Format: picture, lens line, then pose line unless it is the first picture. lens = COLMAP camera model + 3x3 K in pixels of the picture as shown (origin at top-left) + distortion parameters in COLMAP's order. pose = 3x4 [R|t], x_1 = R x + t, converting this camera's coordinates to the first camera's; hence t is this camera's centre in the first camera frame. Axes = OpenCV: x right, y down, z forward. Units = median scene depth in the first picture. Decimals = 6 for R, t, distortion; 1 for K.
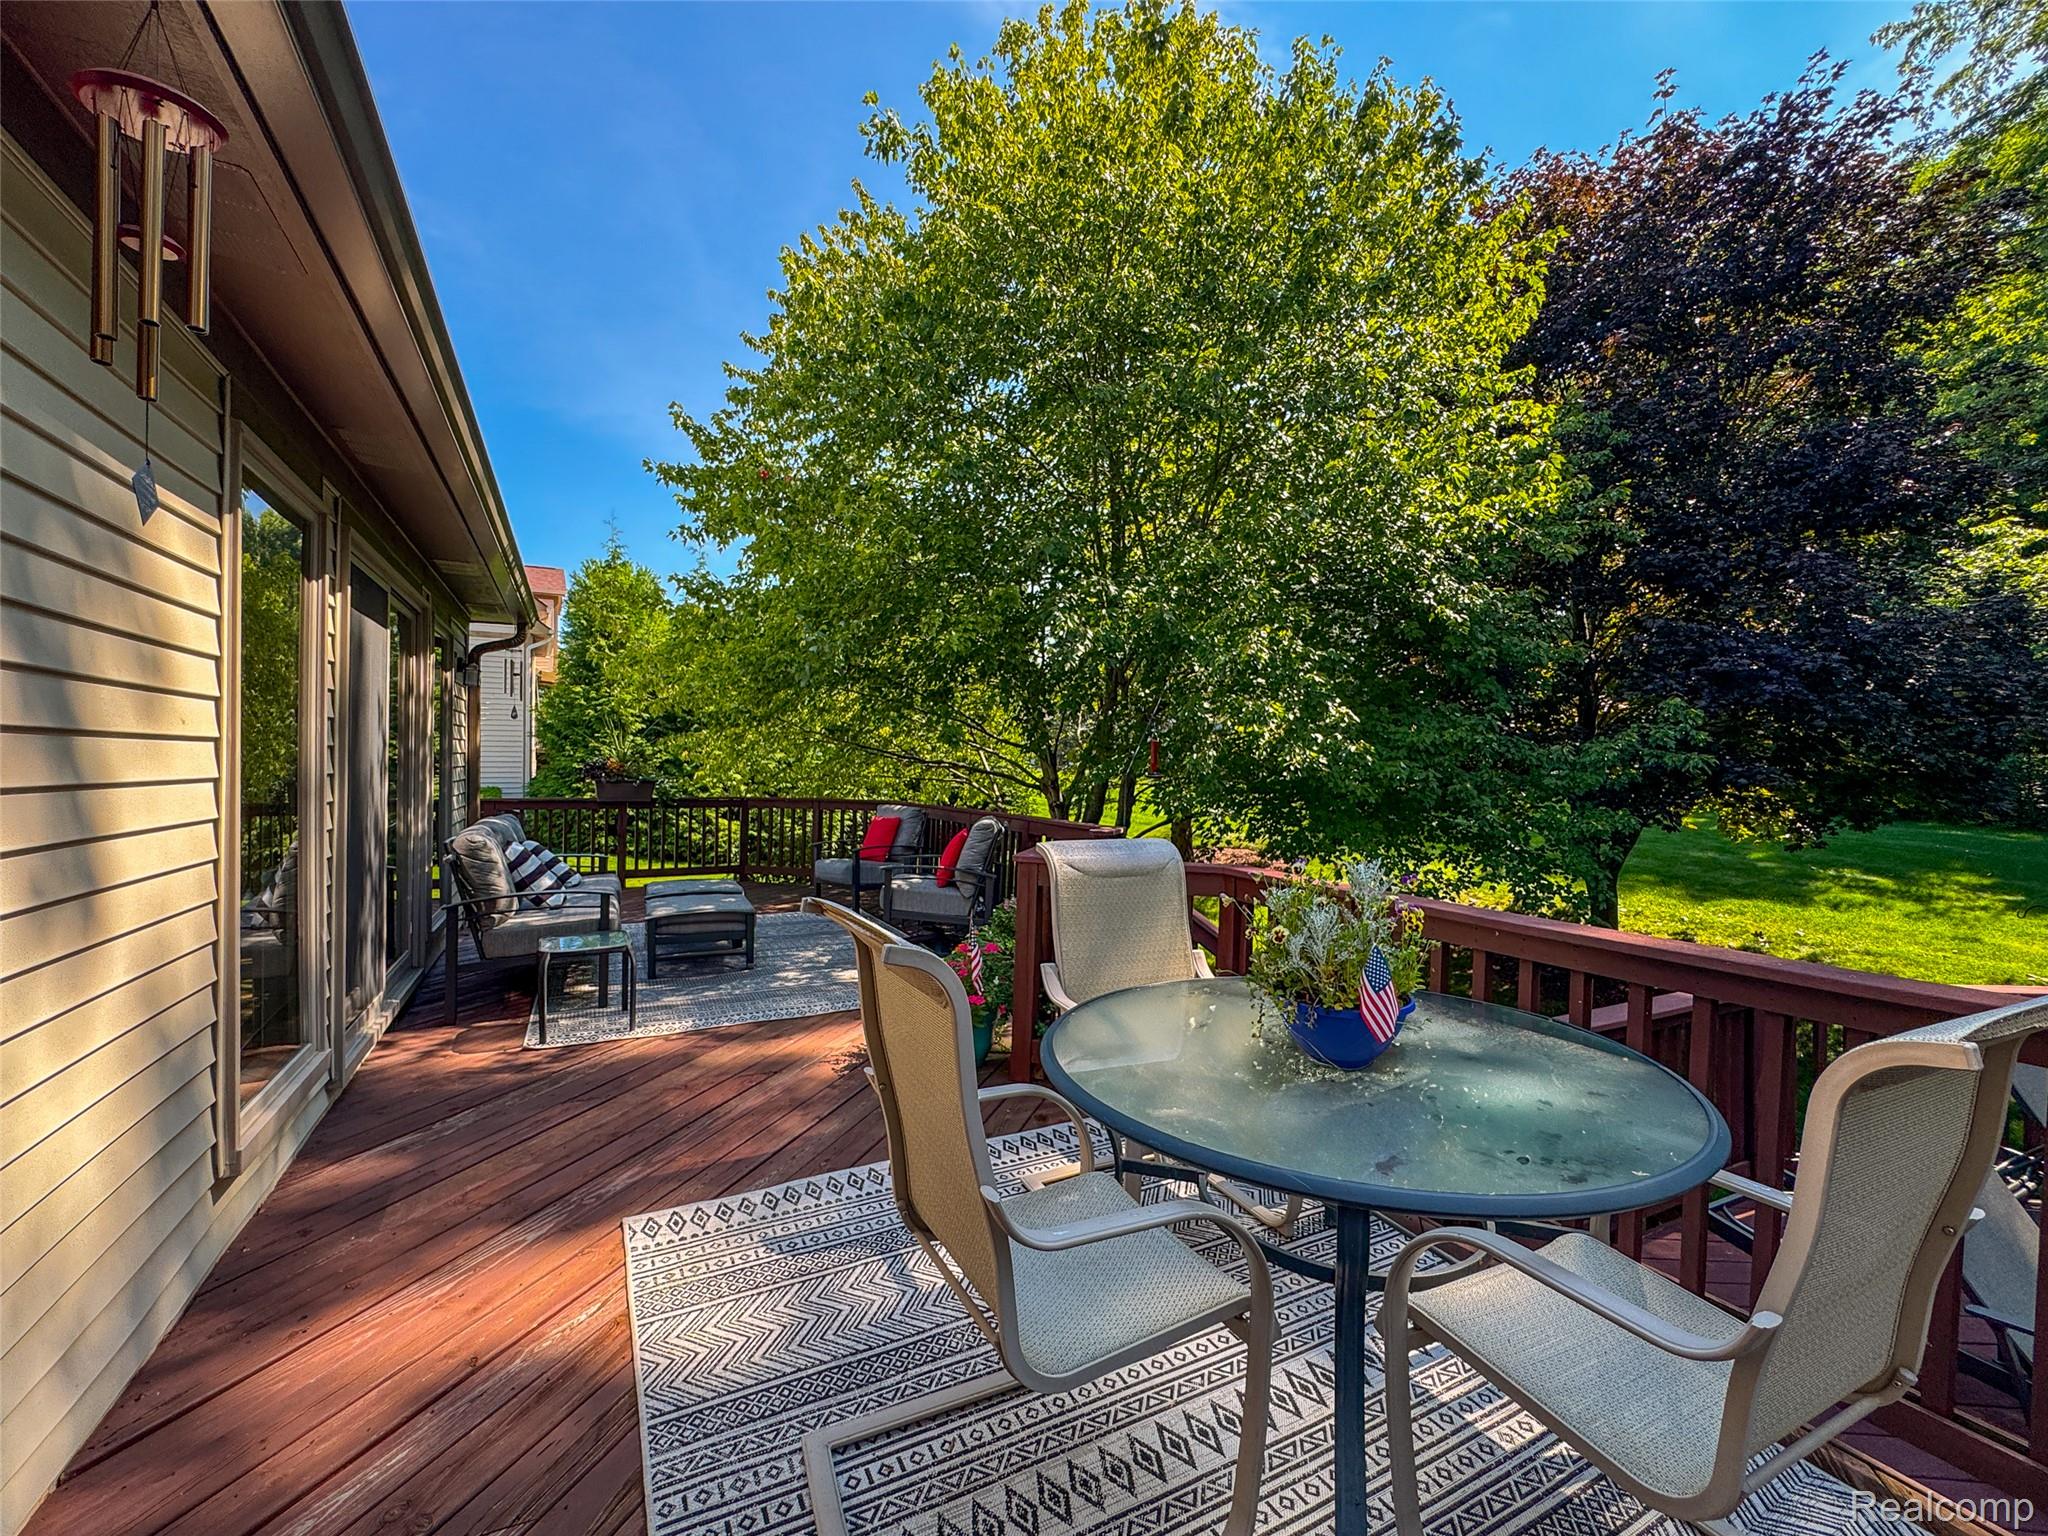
lens RADIAL K [[844.9, 0, 1021.0], [0, 844.9, 765.4], [0, 0, 1]] dist [0.012194, -0.009565]
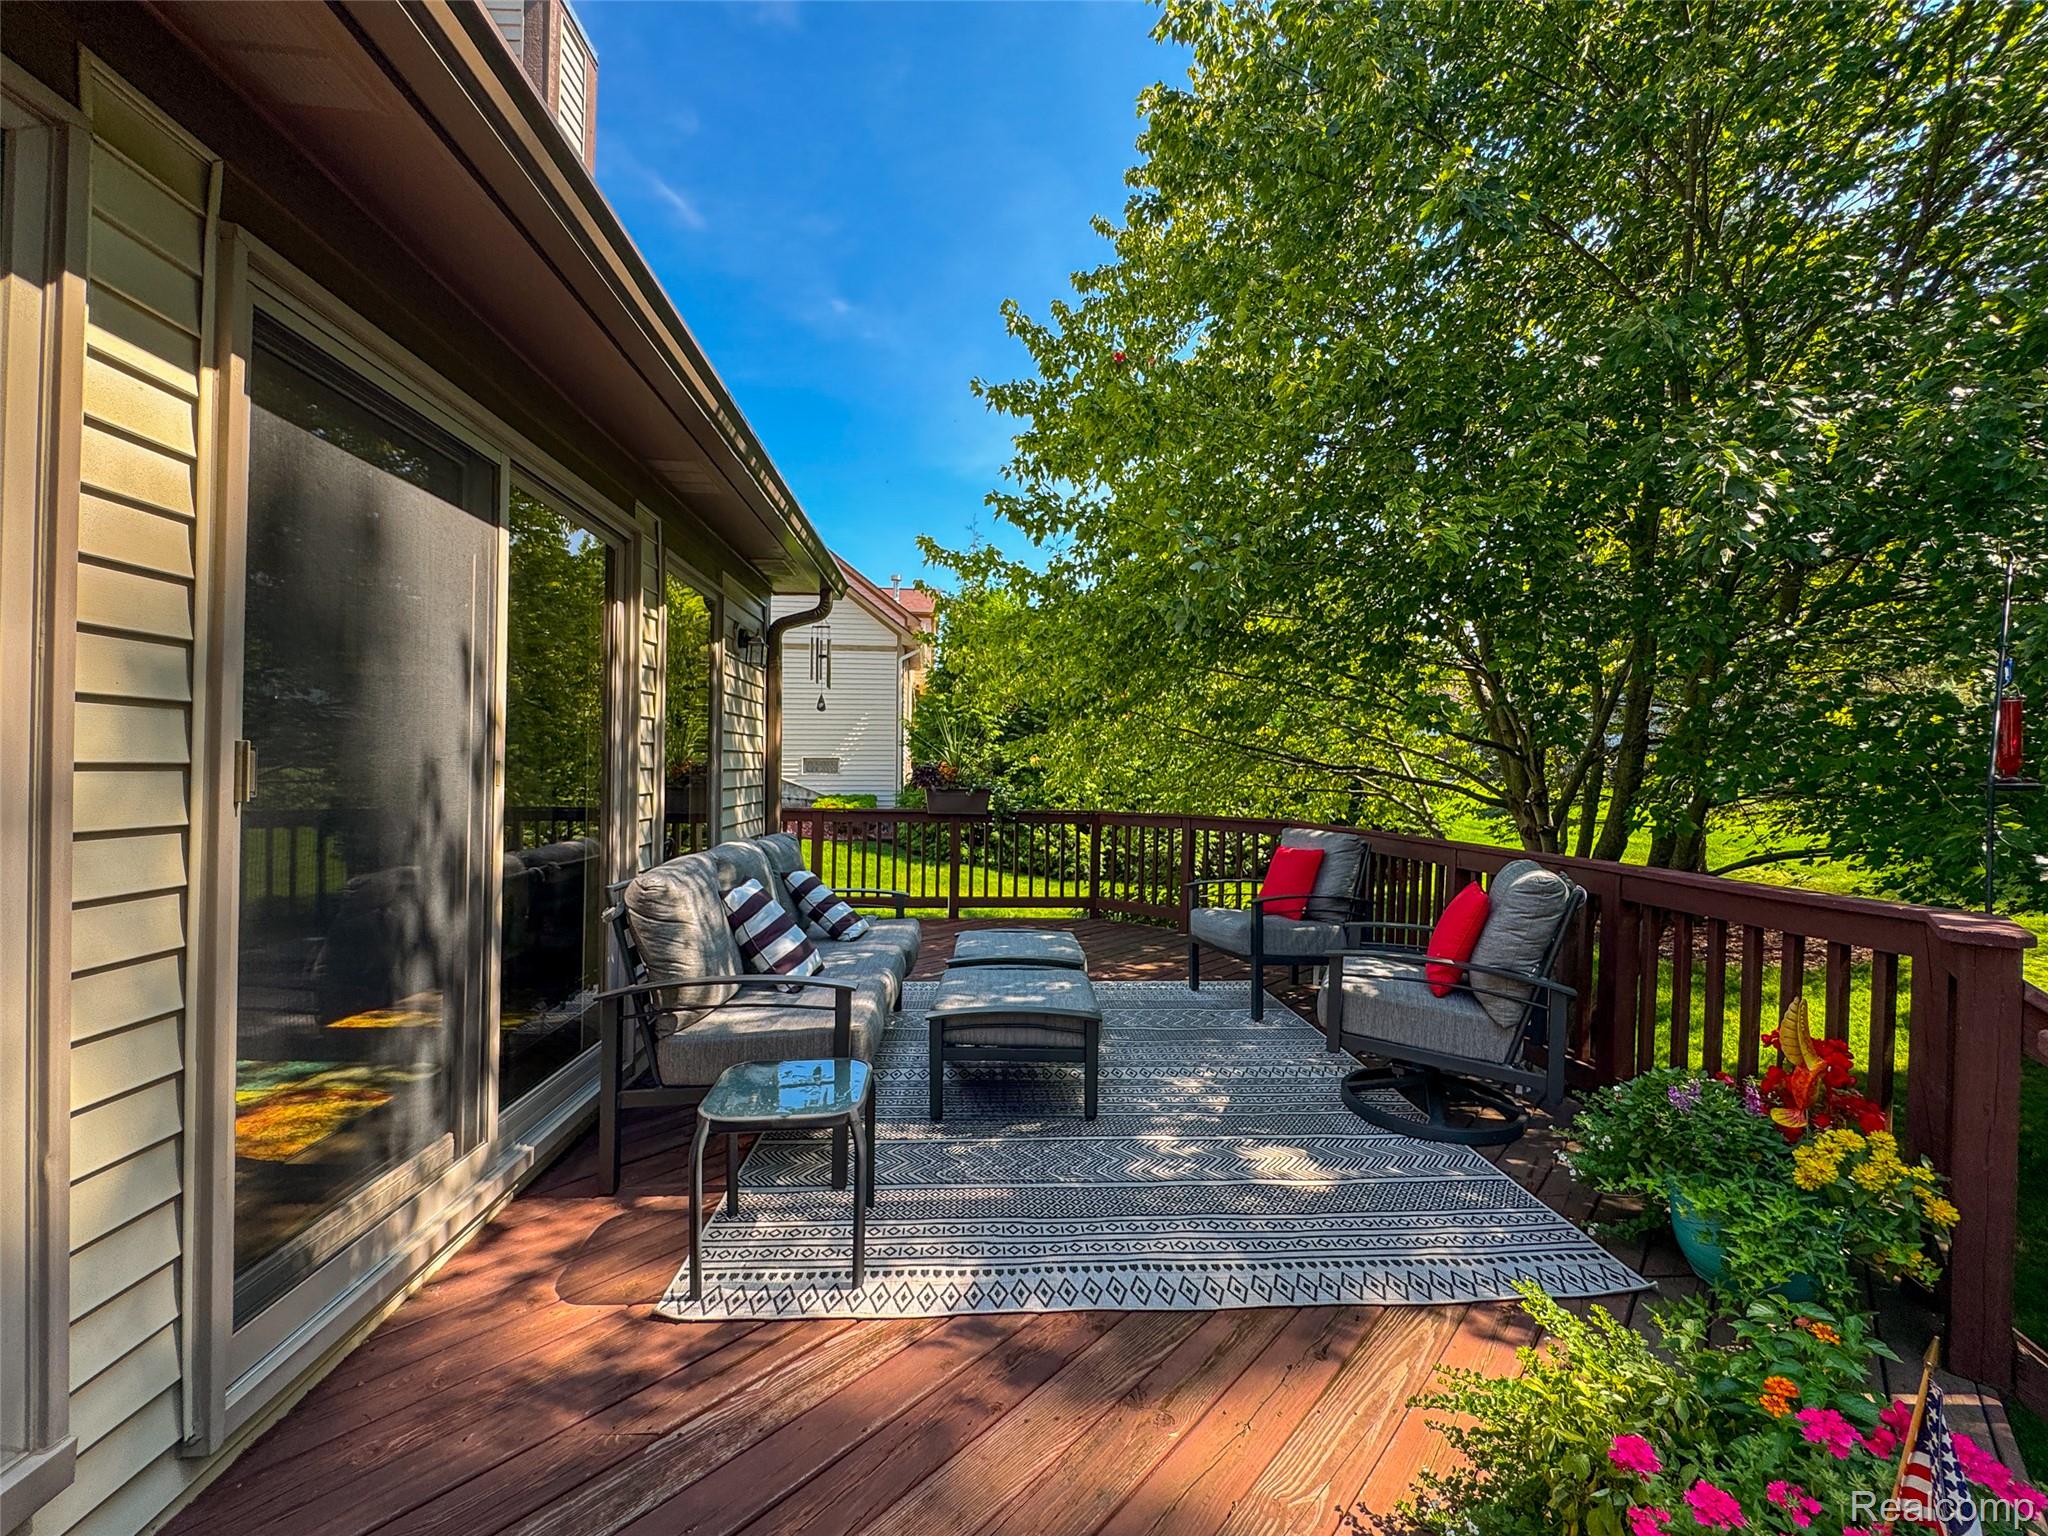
lens RADIAL K [[844.9, 0, 1021.0], [0, 844.9, 765.4], [0, 0, 1]] dist [0.012194, -0.009565]
pose [[0.915009, -0.004436, -0.403410, -0.105023], [-0.000717, 0.999920, -0.012621, 0.007016], [0.403434, 0.011837, 0.914932, 0.361301]]
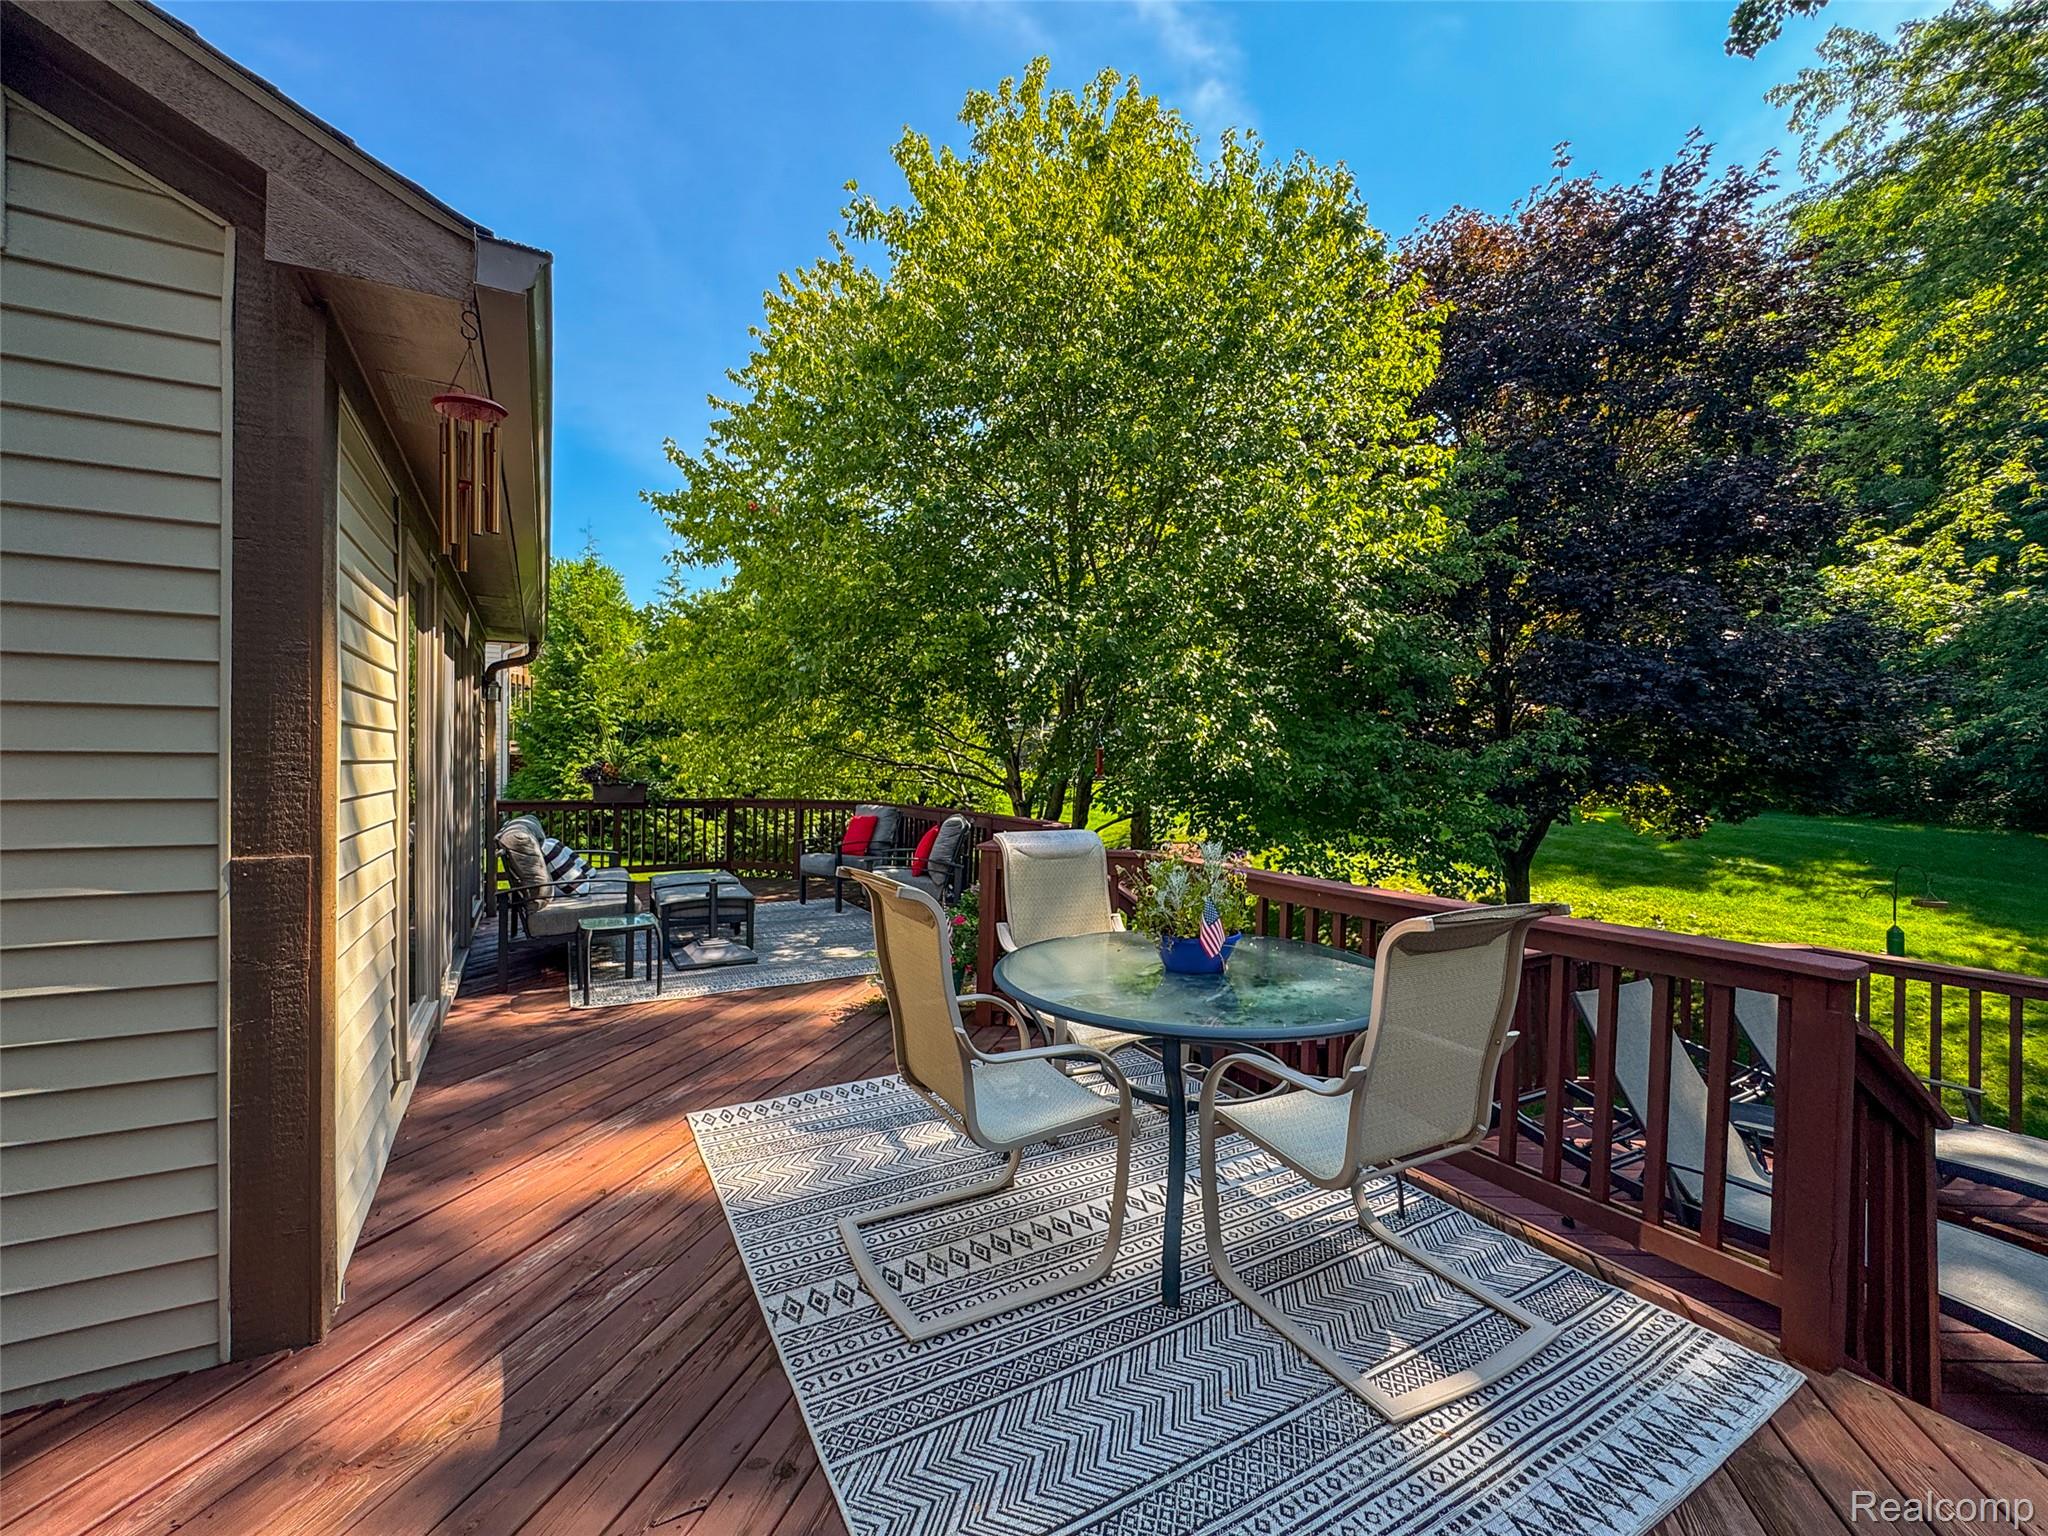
lens RADIAL K [[844.9, 0, 1021.0], [0, 844.9, 765.4], [0, 0, 1]] dist [0.012194, -0.009565]
pose [[0.999269, -0.003837, 0.038031, 0.004694], [0.003760, 0.999991, 0.002082, -0.007398], [-0.038039, -0.001938, 0.999274, -0.133735]]
